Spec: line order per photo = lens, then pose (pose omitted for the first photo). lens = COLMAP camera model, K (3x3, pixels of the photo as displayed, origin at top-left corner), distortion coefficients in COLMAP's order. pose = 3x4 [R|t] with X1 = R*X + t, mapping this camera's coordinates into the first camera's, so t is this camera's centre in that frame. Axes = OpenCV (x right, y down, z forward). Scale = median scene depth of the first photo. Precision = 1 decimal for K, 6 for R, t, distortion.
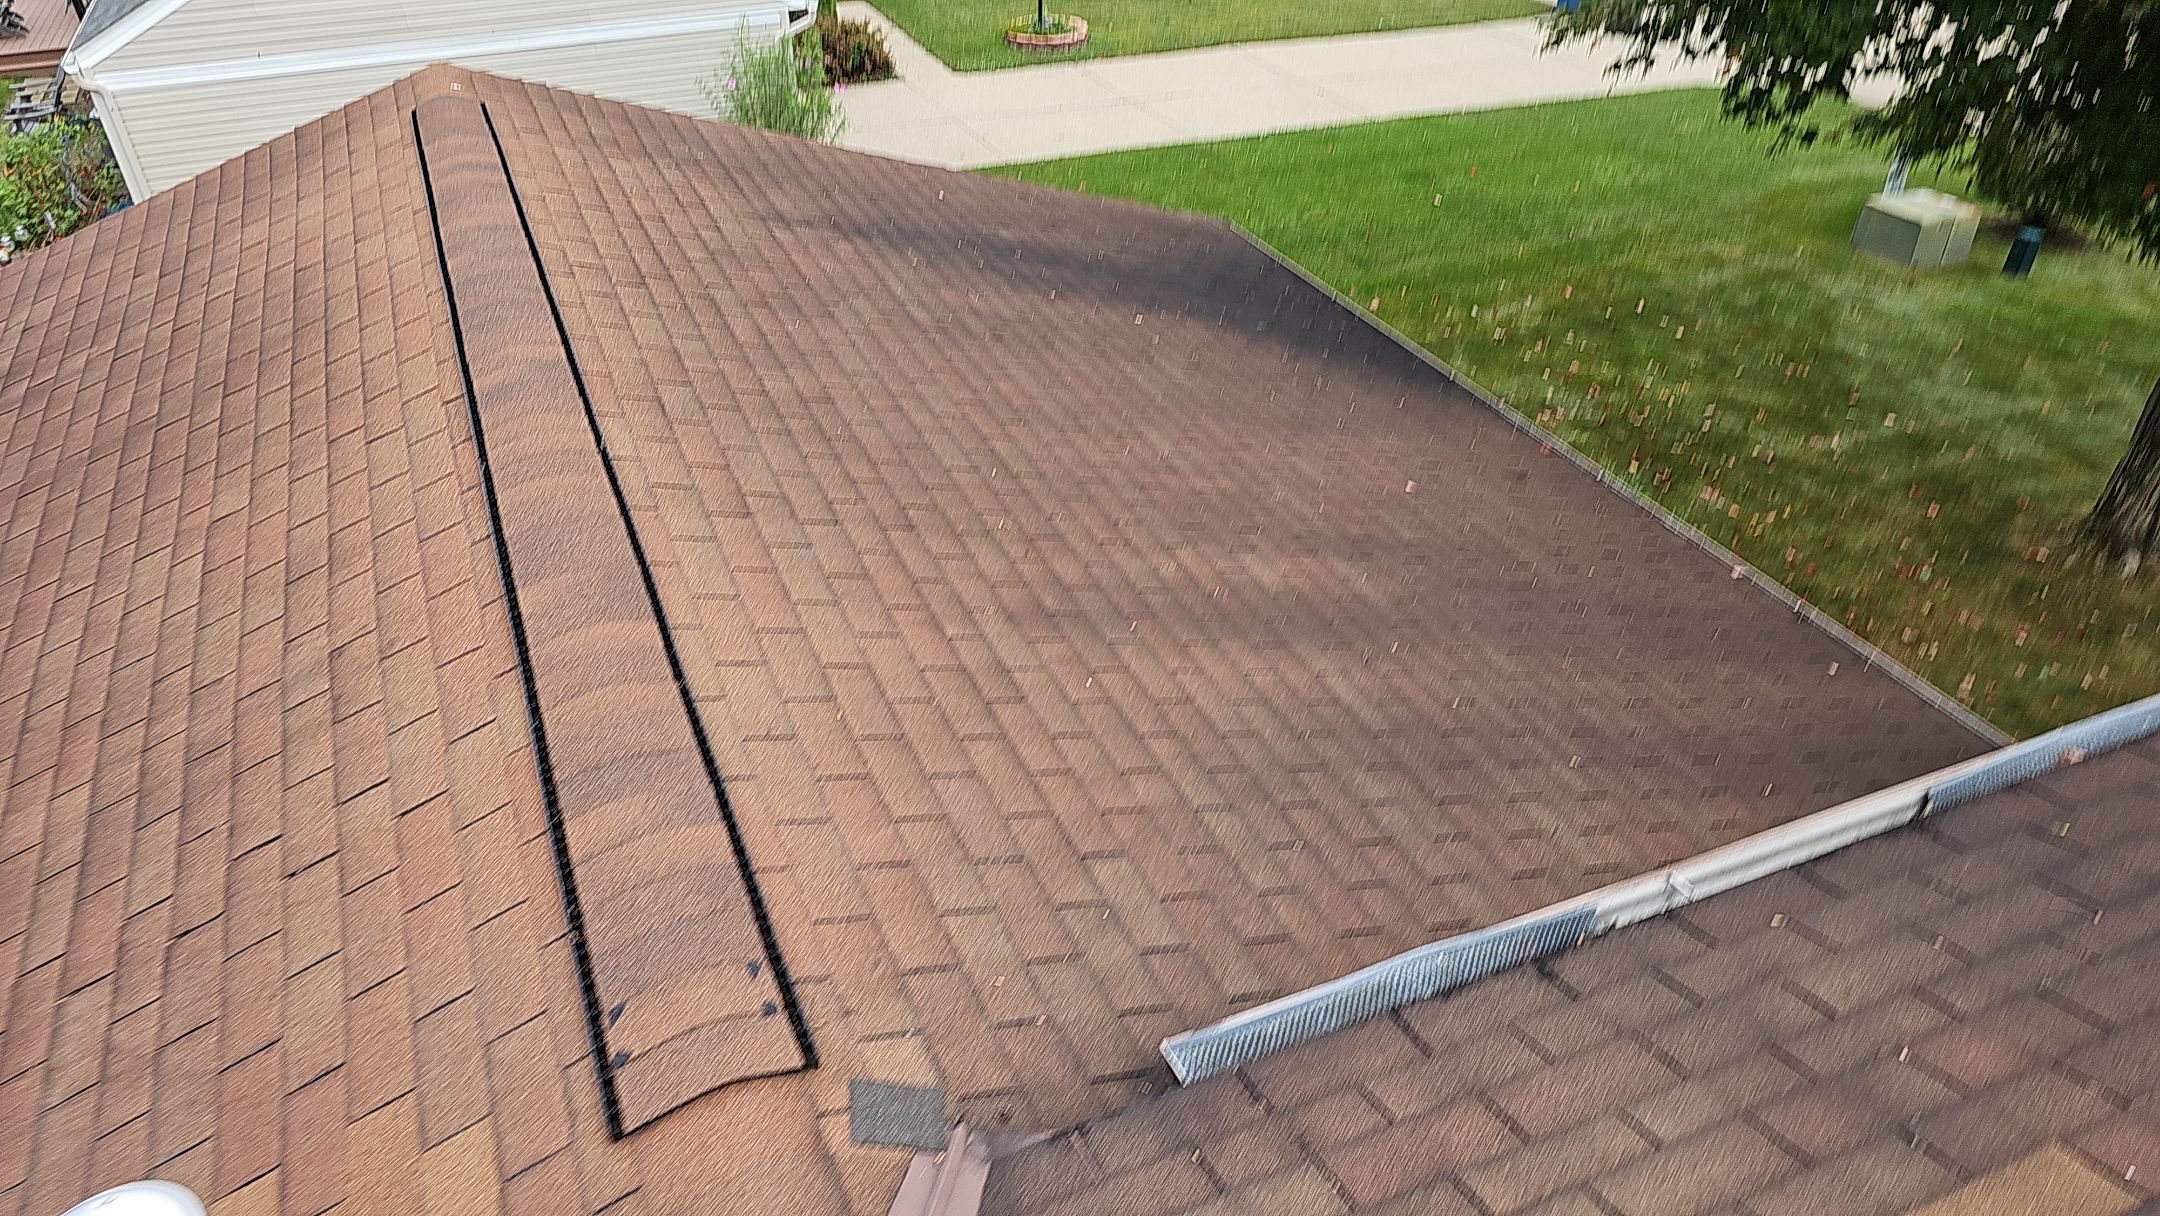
lens RADIAL K [[1455.1, 0, 1092.7], [0, 1455.1, 607.2], [0, 0, 1]] dist [0.063172, -0.067818]
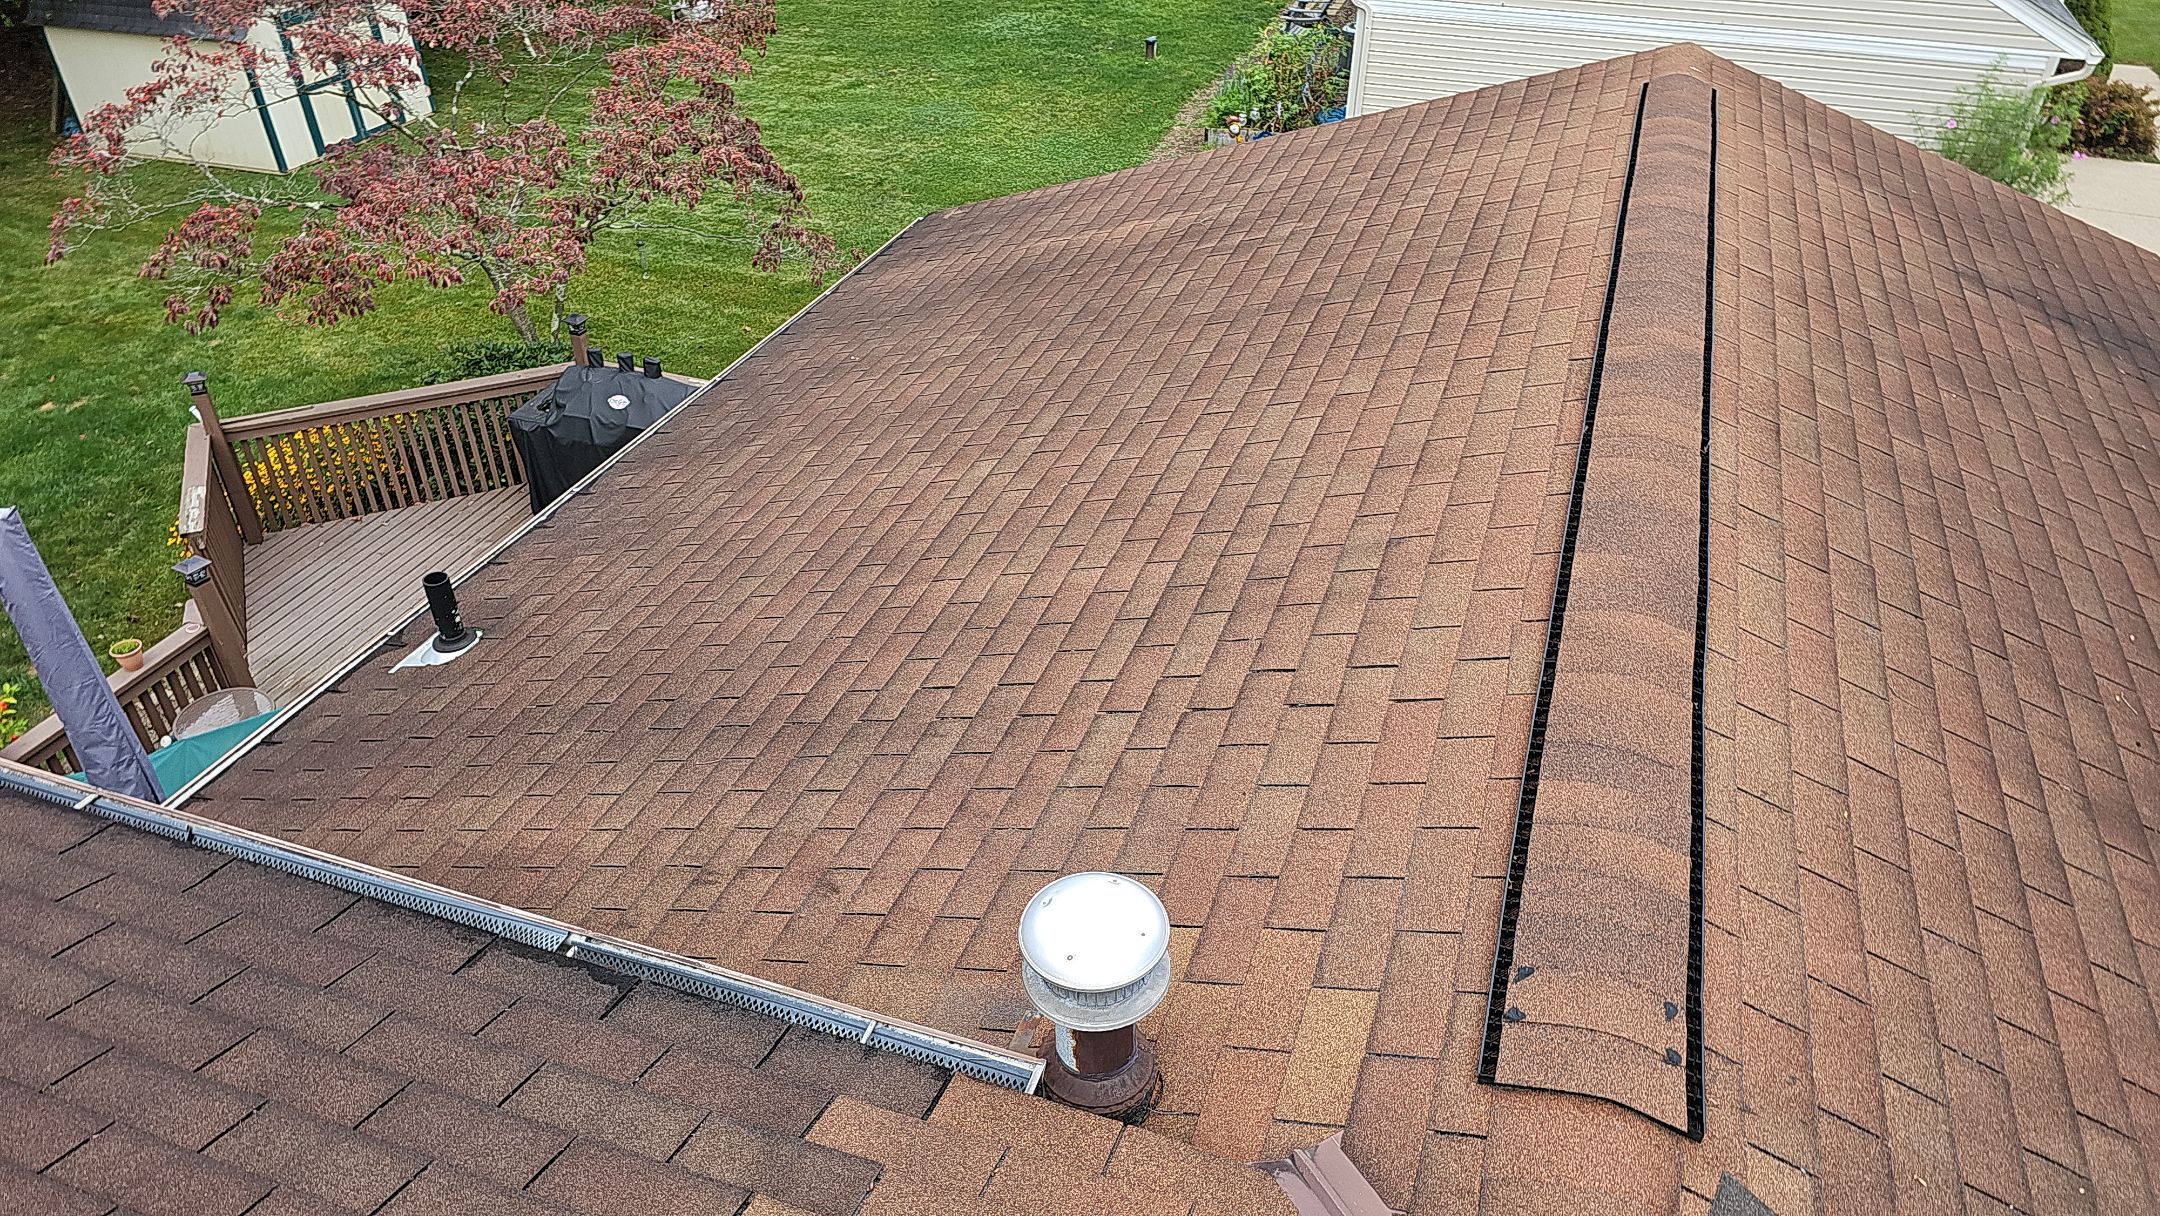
lens RADIAL K [[1455.1, 0, 1092.7], [0, 1455.1, 607.2], [0, 0, 1]] dist [0.063172, -0.067818]
pose [[0.729011, 0.405647, -0.551355, -0.058423], [-0.402115, 0.905638, 0.134620, 0.020999], [0.553937, 0.123569, 0.823338, -0.024176]]
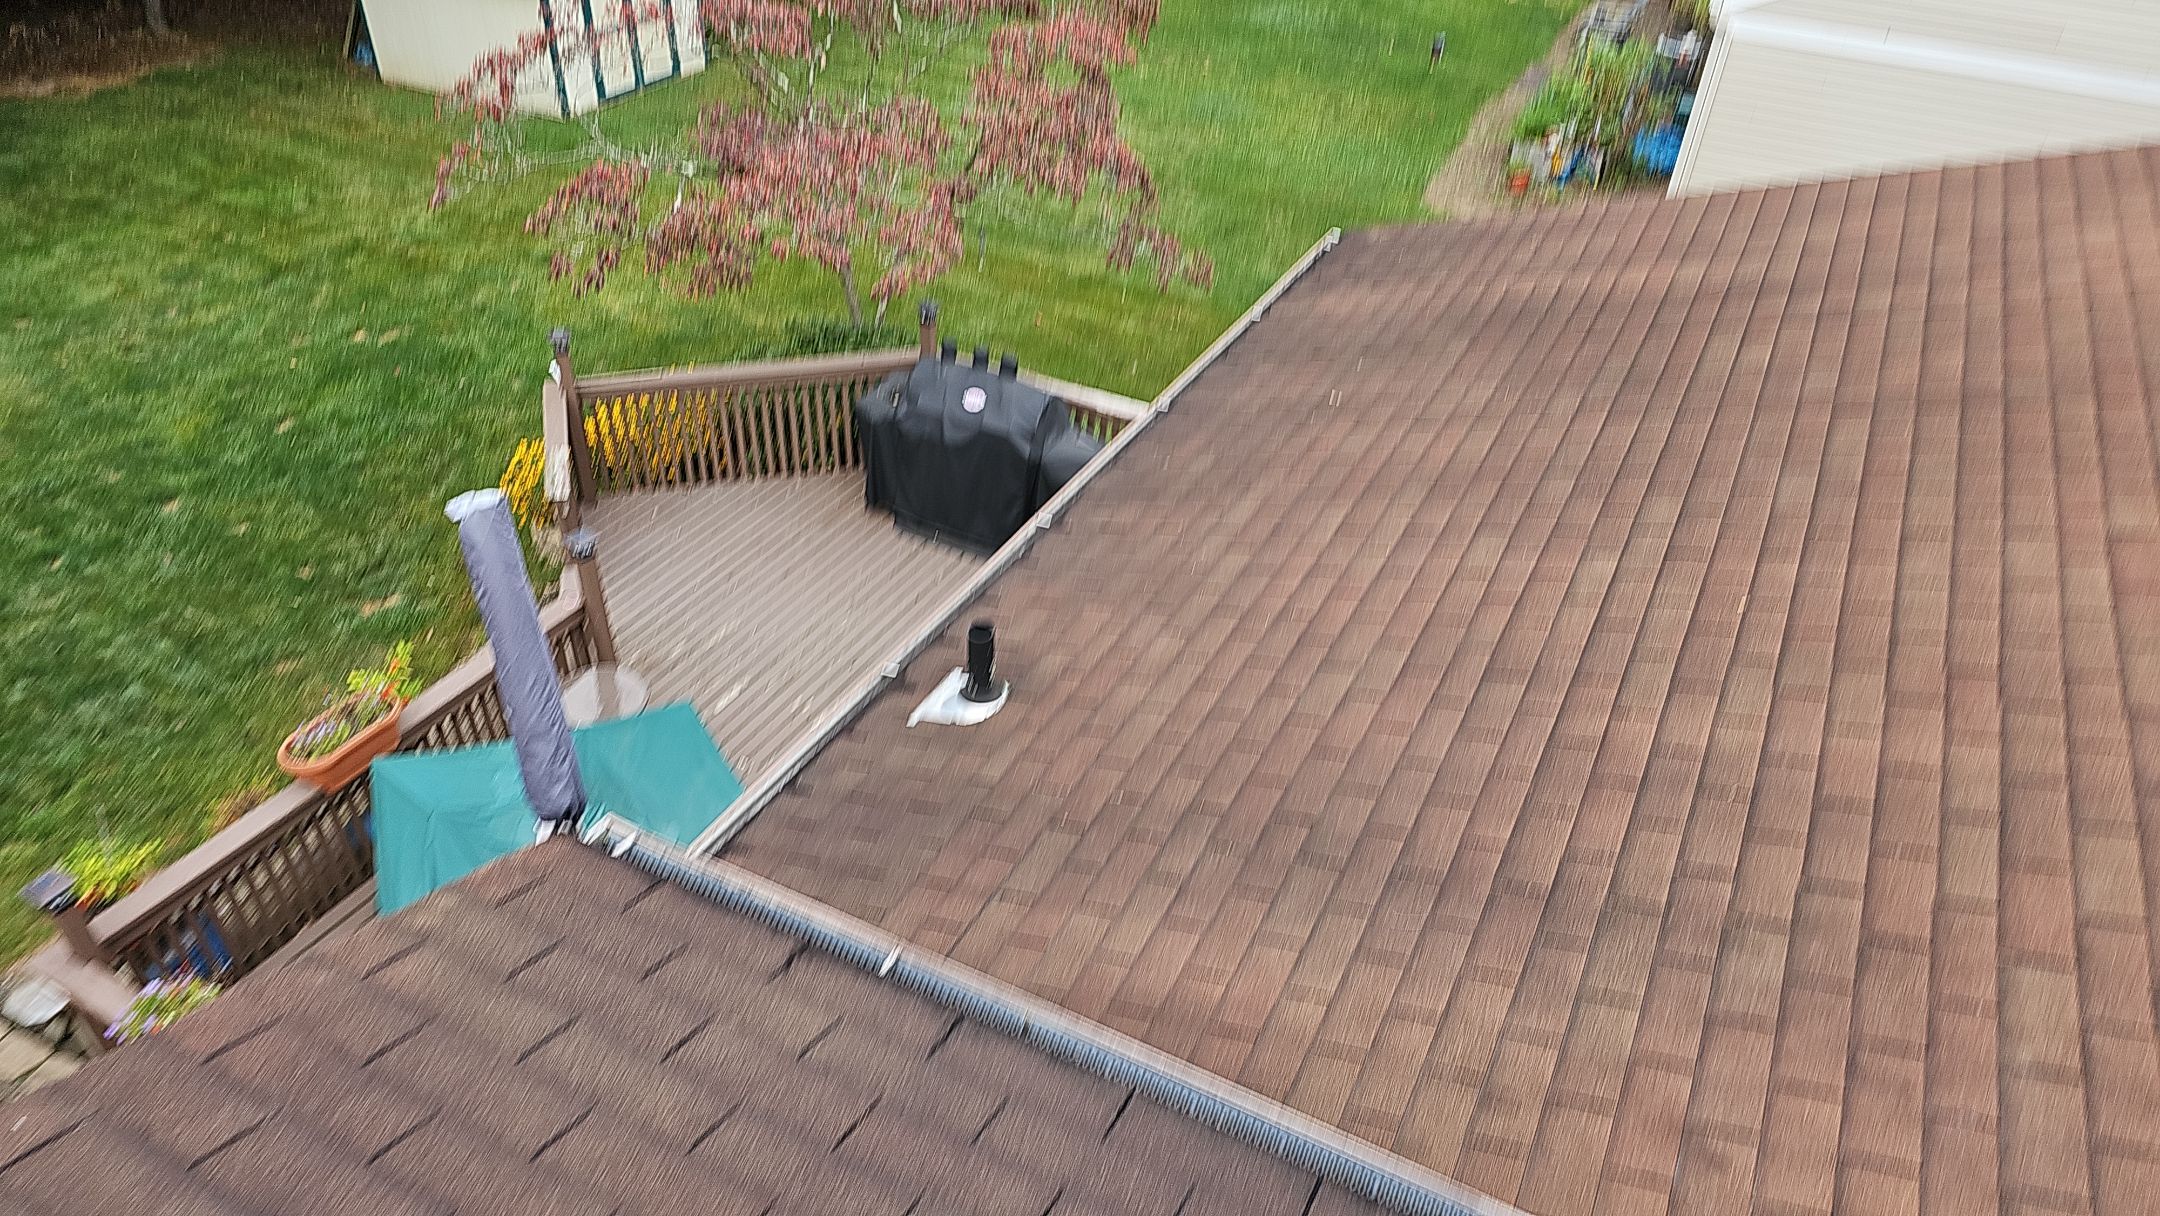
lens RADIAL K [[1442.9, 0, 1074.2], [0, 1442.9, 610.8], [0, 0, 1]] dist [0.090932, -0.090602]
pose [[0.626942, 0.485875, -0.608990, -0.557950], [-0.480050, 0.856591, 0.189220, 0.165862], [0.613593, 0.173716, 0.770277, -0.160907]]
